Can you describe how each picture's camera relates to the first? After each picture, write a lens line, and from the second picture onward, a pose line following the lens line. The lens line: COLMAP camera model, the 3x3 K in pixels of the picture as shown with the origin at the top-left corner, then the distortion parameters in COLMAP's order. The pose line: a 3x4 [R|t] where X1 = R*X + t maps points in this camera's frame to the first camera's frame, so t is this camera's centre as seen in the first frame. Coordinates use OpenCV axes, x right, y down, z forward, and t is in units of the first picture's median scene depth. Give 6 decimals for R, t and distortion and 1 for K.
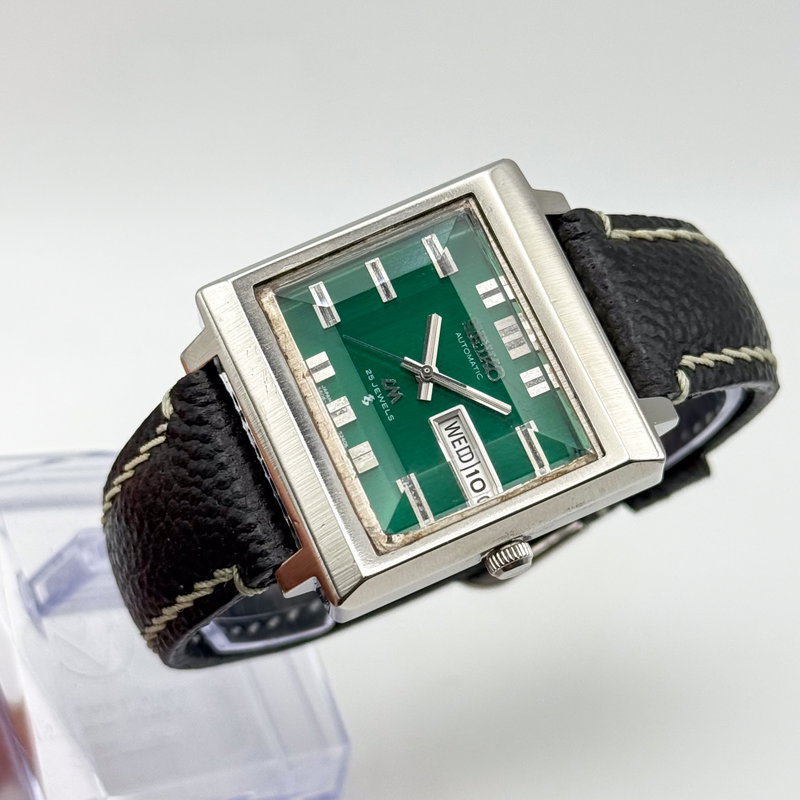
lens RADIAL K [[2060.0, 0, 376.2], [0, 2060.0, 417.4], [0, 0, 1]] dist [-0.000586, 0.197475]
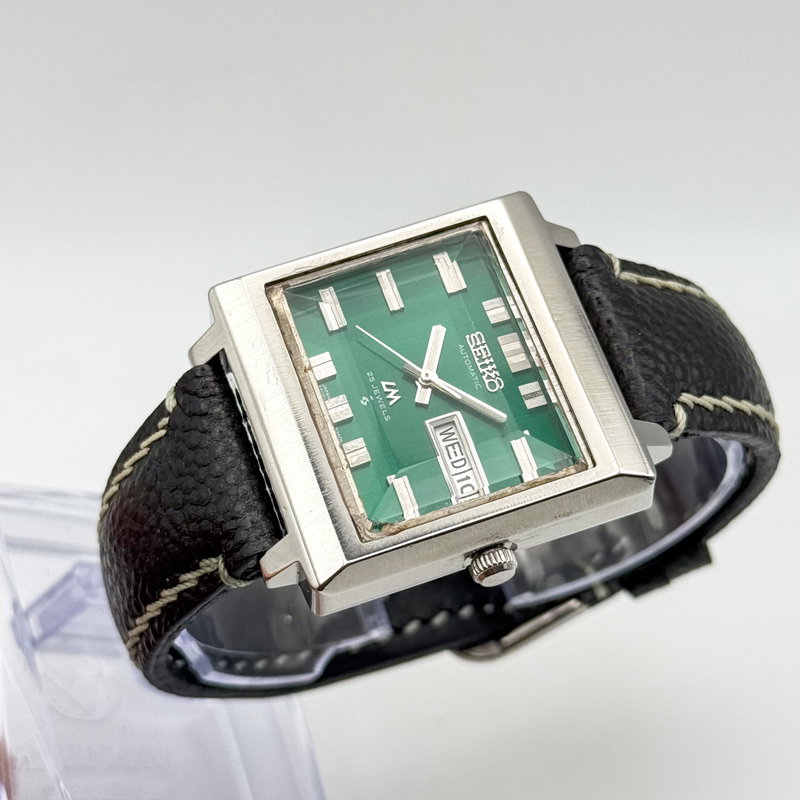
lens RADIAL K [[2060.0, 0, 376.2], [0, 2060.0, 417.4], [0, 0, 1]] dist [-0.000586, 0.197475]
pose [[0.996264, 0.080163, -0.032134, 0.033308], [-0.084031, 0.985648, -0.146411, 0.144977], [0.019936, 0.148564, 0.988702, -0.001519]]
